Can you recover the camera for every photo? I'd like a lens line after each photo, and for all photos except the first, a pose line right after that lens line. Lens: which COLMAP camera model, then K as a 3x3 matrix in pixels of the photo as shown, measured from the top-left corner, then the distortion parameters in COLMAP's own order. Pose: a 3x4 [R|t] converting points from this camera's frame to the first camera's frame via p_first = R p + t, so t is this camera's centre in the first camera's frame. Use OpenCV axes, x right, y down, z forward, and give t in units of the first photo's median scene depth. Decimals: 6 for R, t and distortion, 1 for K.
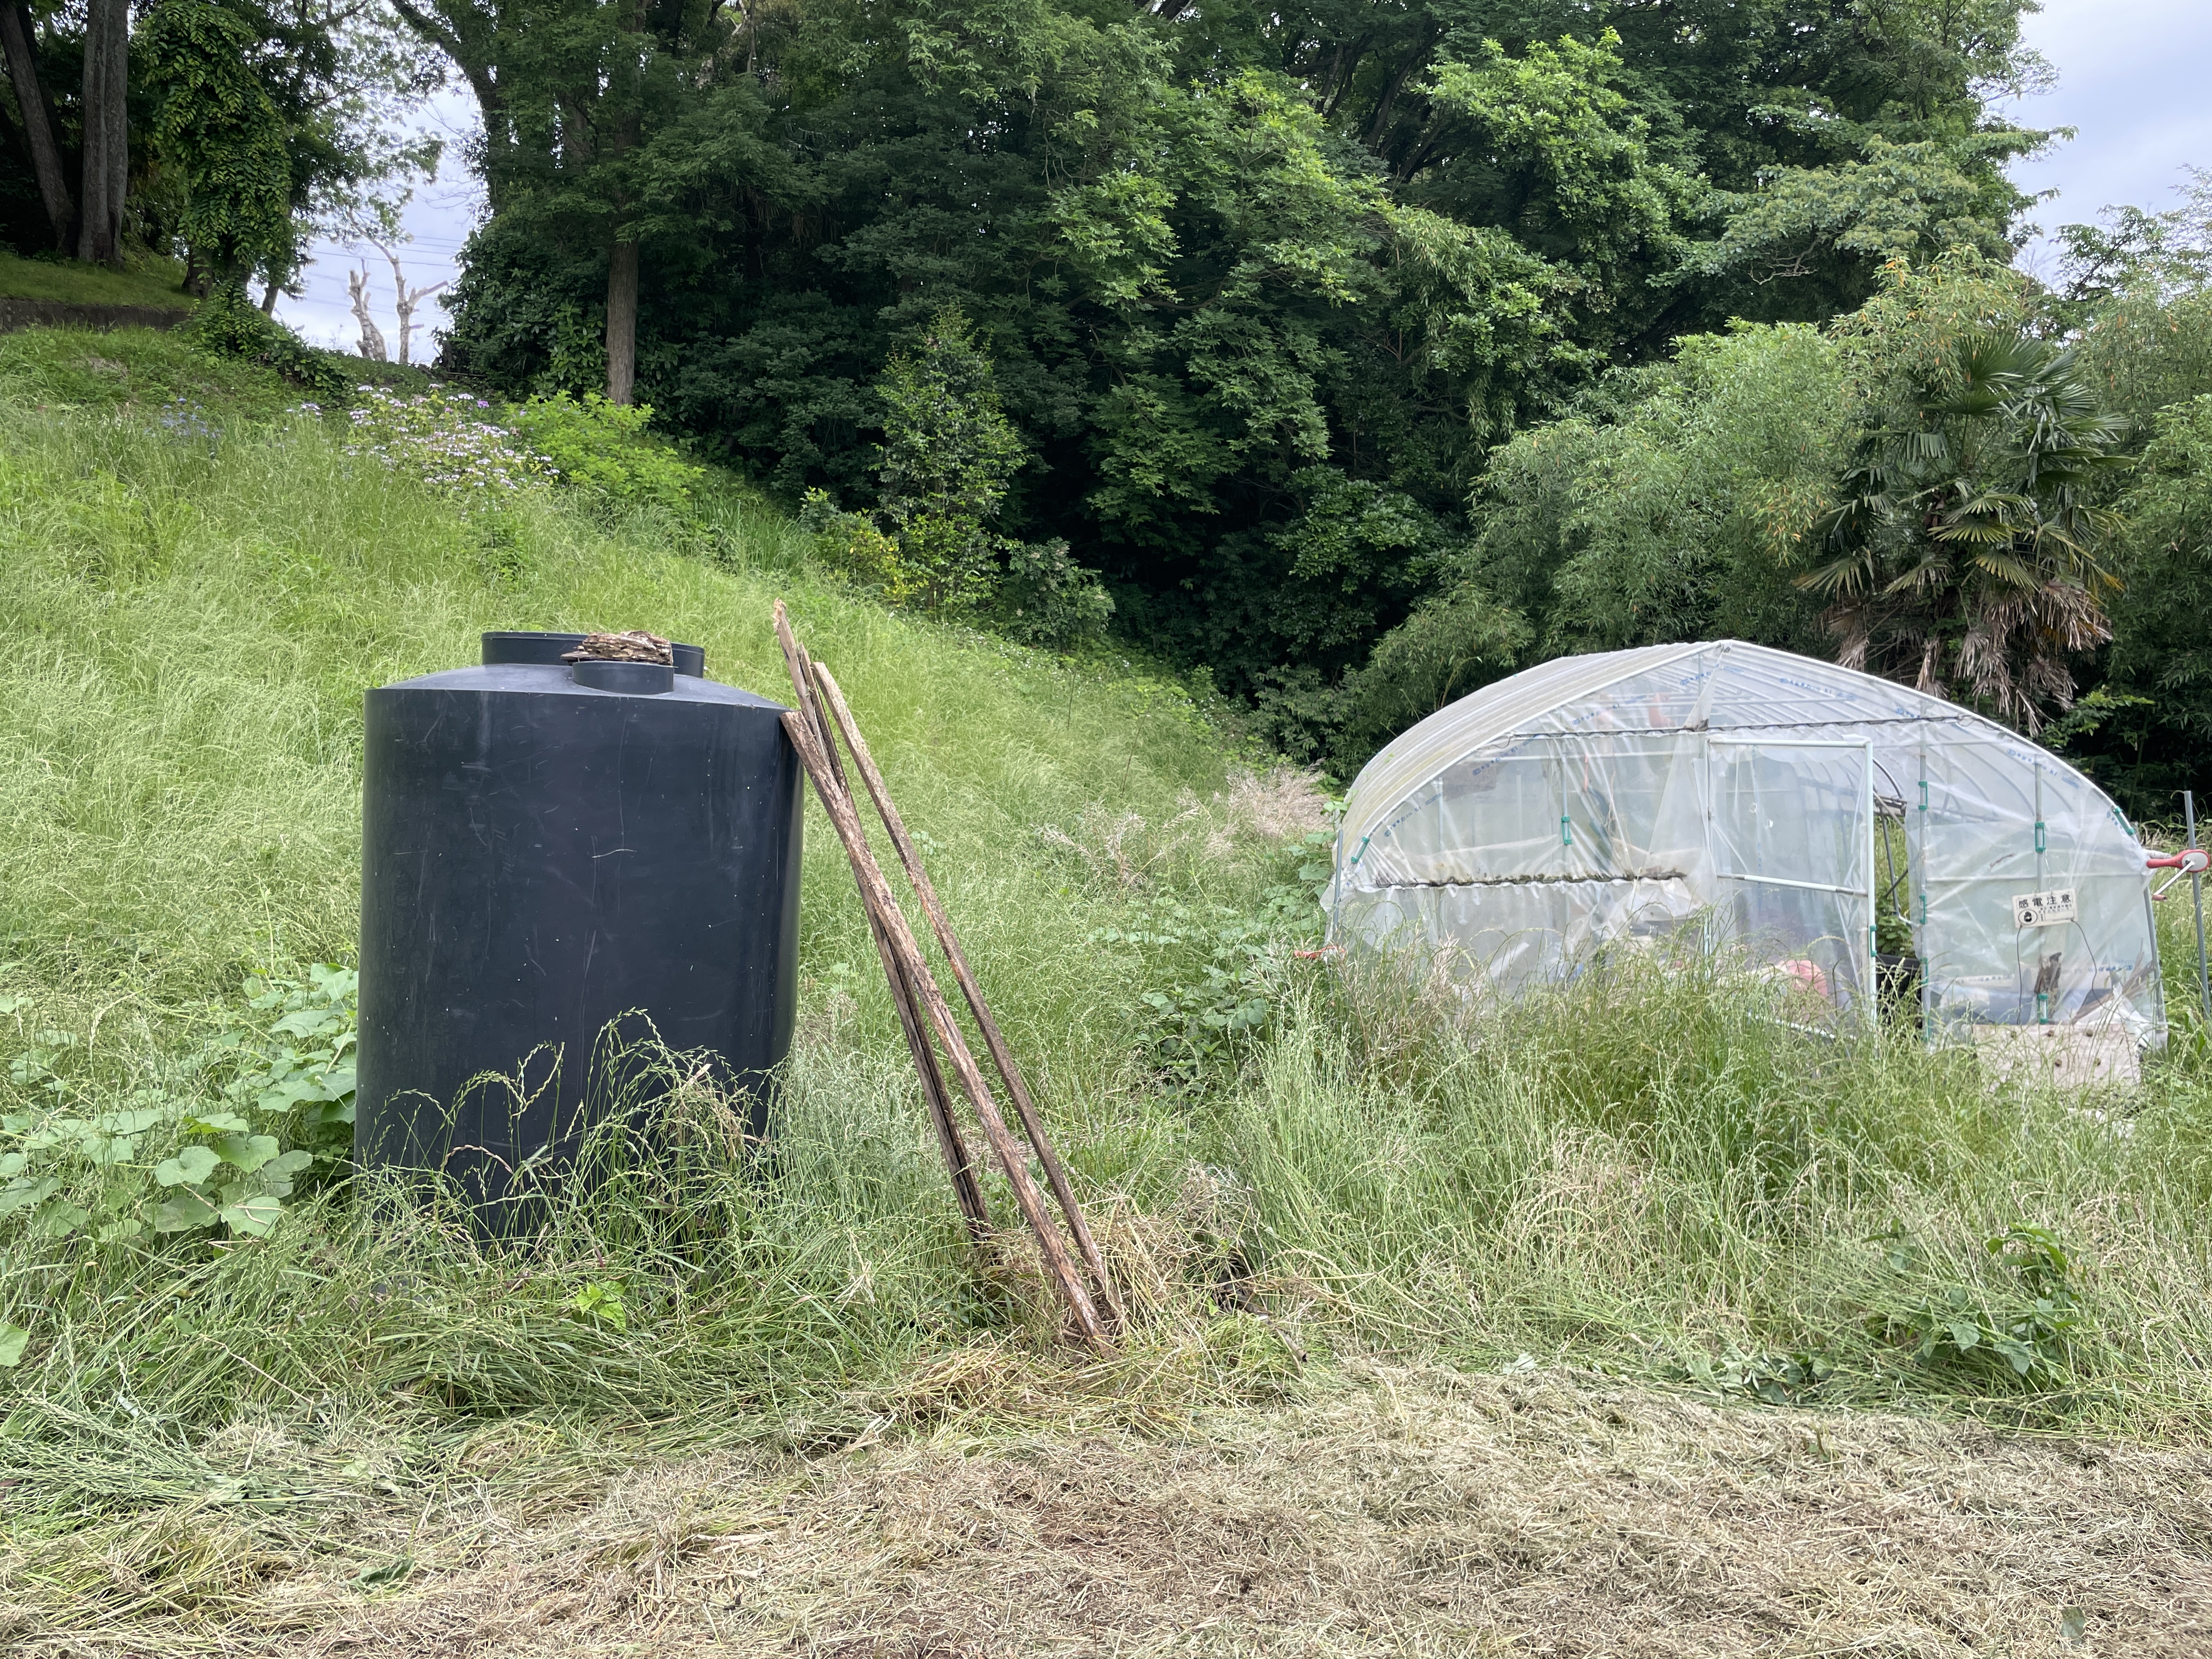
lens RADIAL K [[1668.9, 0, 1090.7], [0, 1668.9, 828.6], [0, 0, 1]] dist [0.113409, -0.145283]
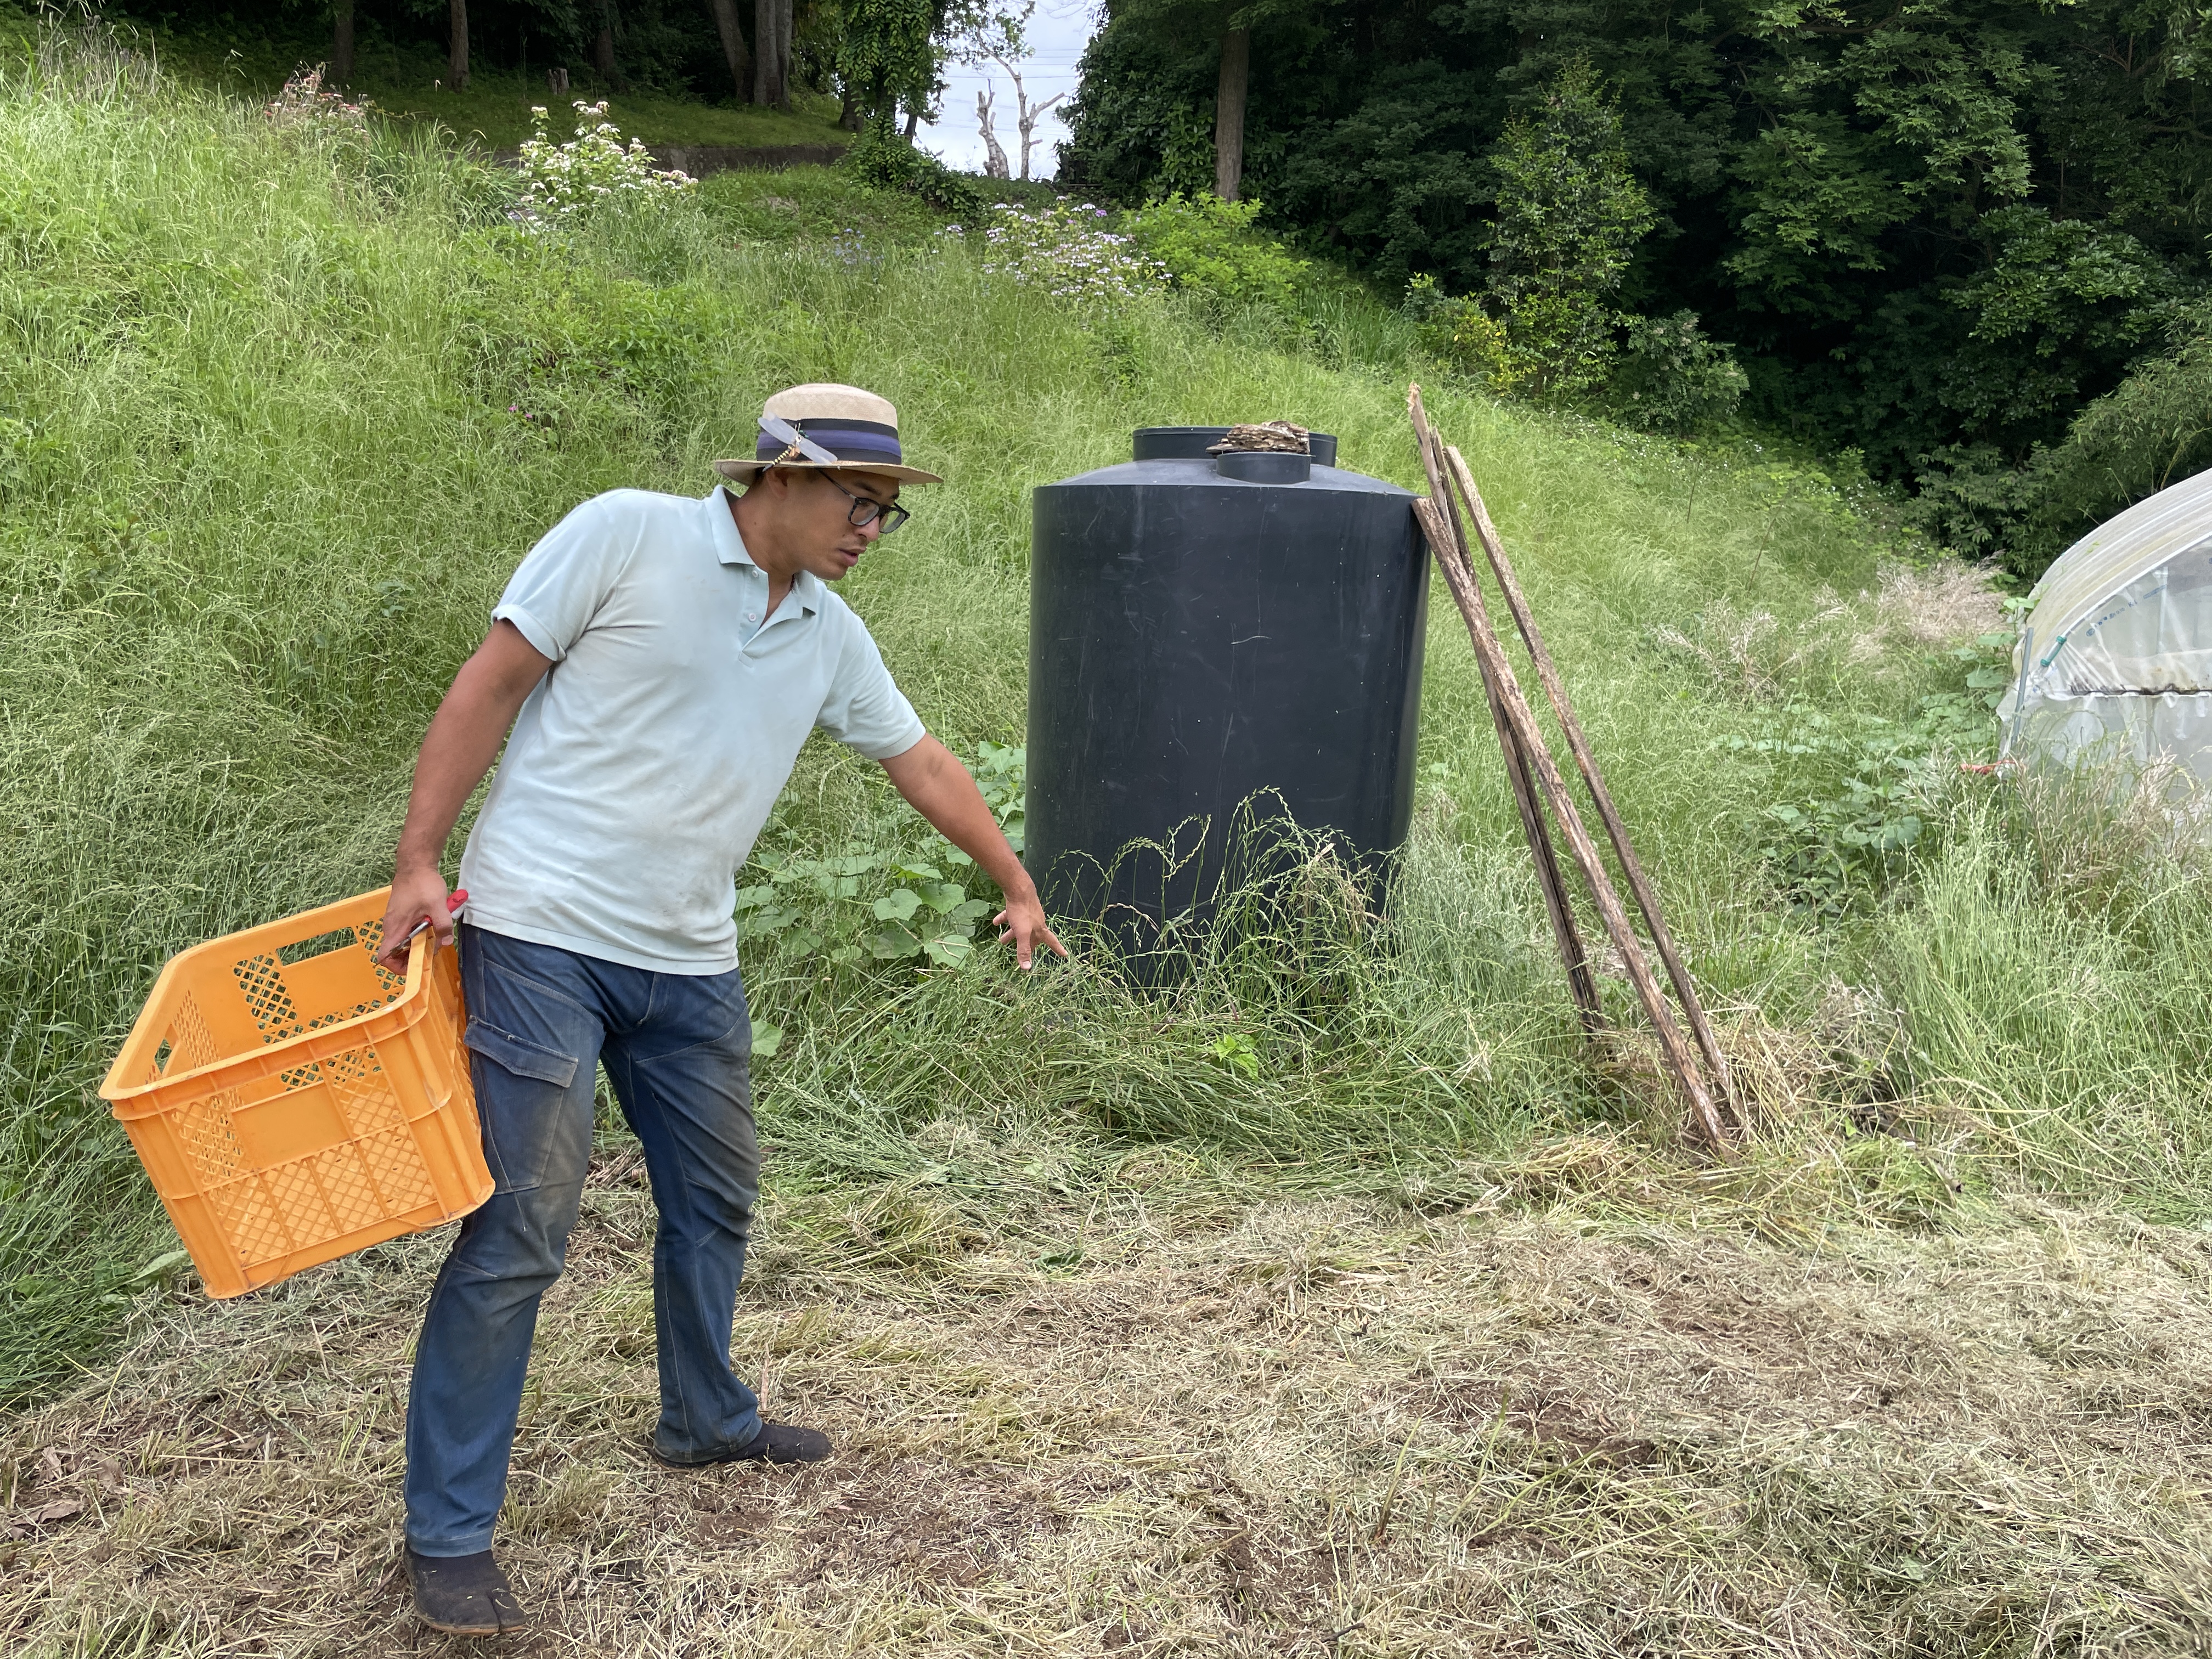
lens RADIAL K [[1668.9, 0, 1090.7], [0, 1668.9, 828.6], [0, 0, 1]] dist [0.113409, -0.145283]
pose [[0.941667, 0.046842, -0.333271, -0.003860], [-0.008209, 0.993168, 0.116400, 0.001856], [0.336446, -0.106875, 0.935618, -0.004124]]
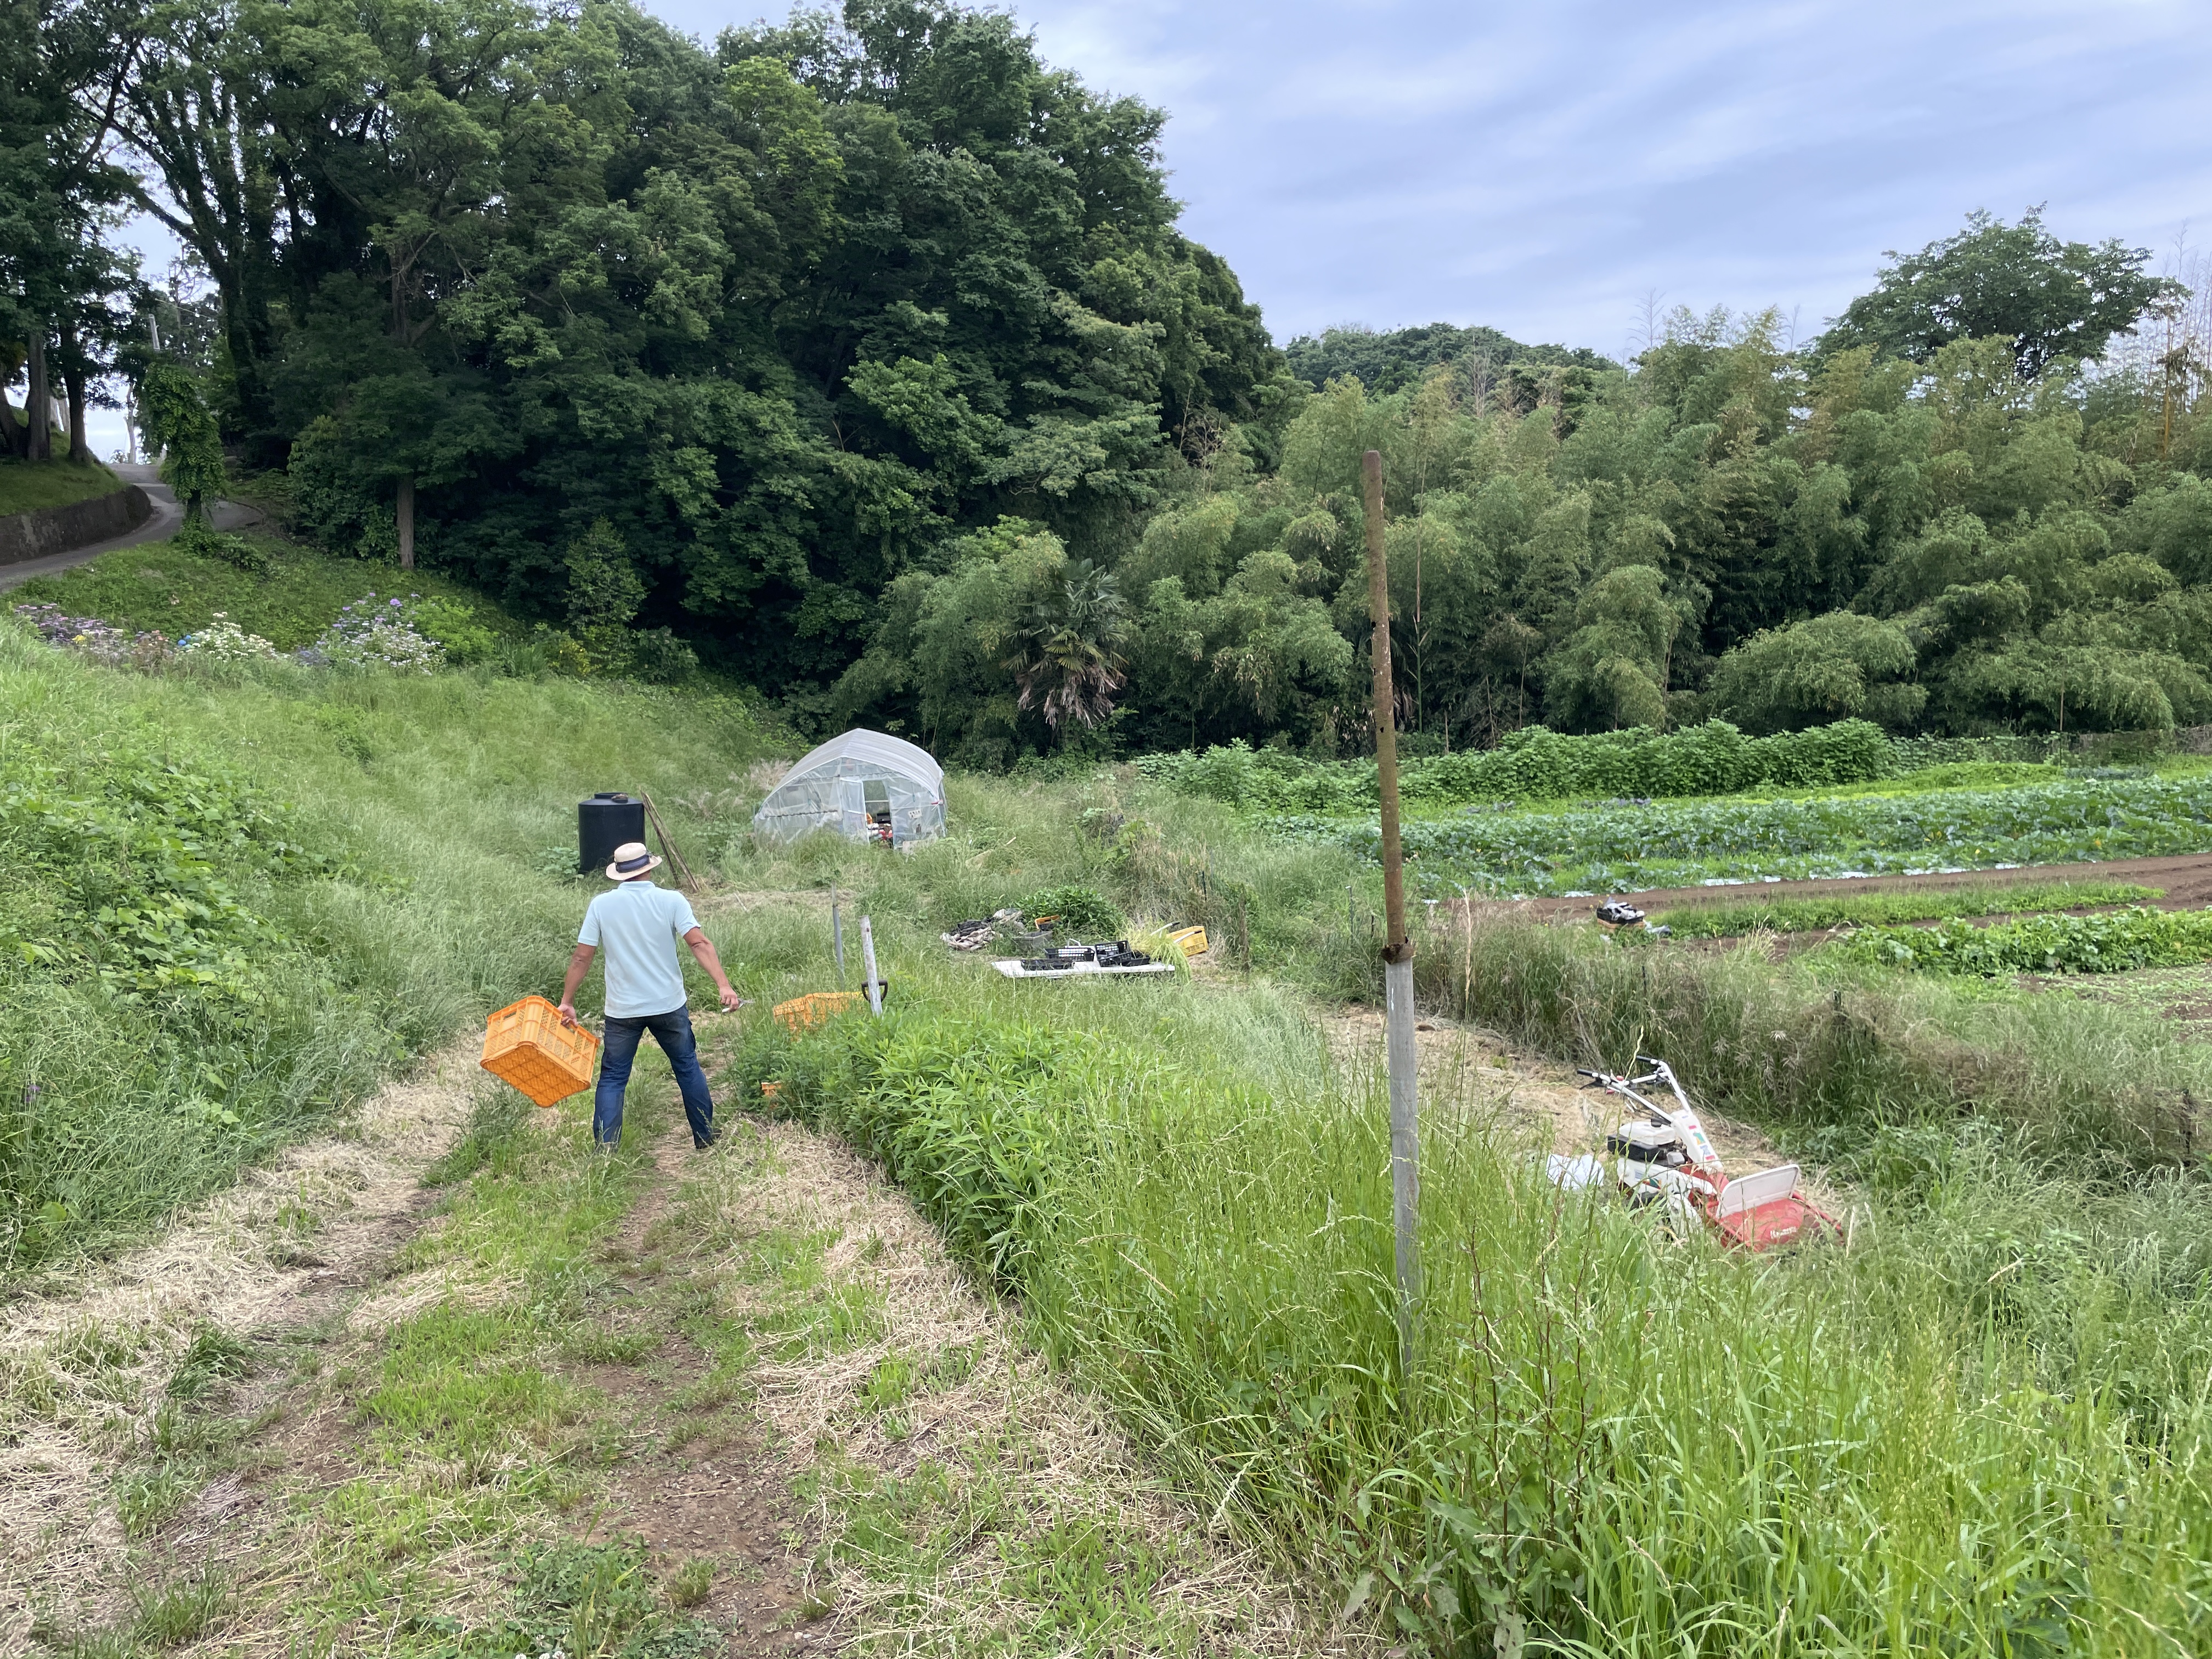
lens RADIAL K [[1668.9, 0, 1090.7], [0, 1668.9, 828.6], [0, 0, 1]] dist [0.113409, -0.145283]
pose [[0.972718, -0.059525, 0.224225, 0.009113], [0.044339, 0.996406, 0.072170, -0.069172], [-0.227715, -0.060259, 0.971862, -1.079132]]
